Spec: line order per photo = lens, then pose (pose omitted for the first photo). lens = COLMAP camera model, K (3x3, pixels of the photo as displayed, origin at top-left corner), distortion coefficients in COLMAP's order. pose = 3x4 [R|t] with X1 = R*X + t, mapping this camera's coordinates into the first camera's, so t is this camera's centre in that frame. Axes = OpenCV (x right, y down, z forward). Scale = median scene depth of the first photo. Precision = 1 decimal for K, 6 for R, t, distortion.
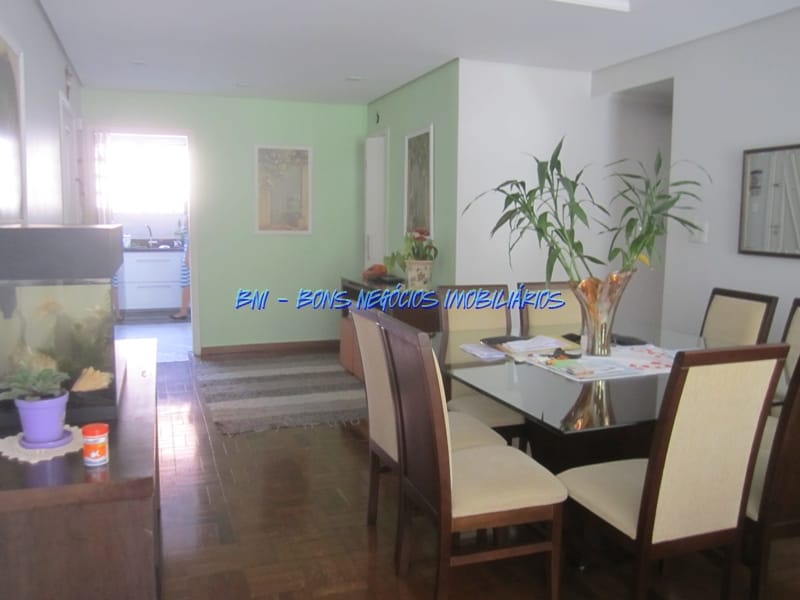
lens RADIAL K [[661.7, 0, 400.0], [0, 661.7, 300.0], [0, 0, 1]] dist [-0.059444, 0.009306]
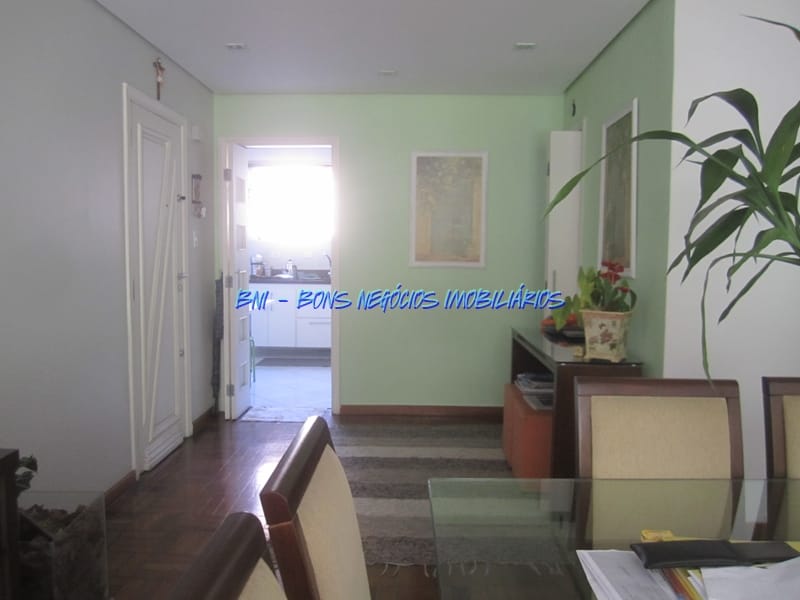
lens RADIAL K [[661.7, 0, 400.0], [0, 661.7, 300.0], [0, 0, 1]] dist [-0.059444, 0.009306]
pose [[0.929930, 0.027736, -0.366690, 0.061596], [-0.045315, 0.998195, -0.039419, -0.029337], [0.364935, 0.053273, 0.929508, 0.279137]]
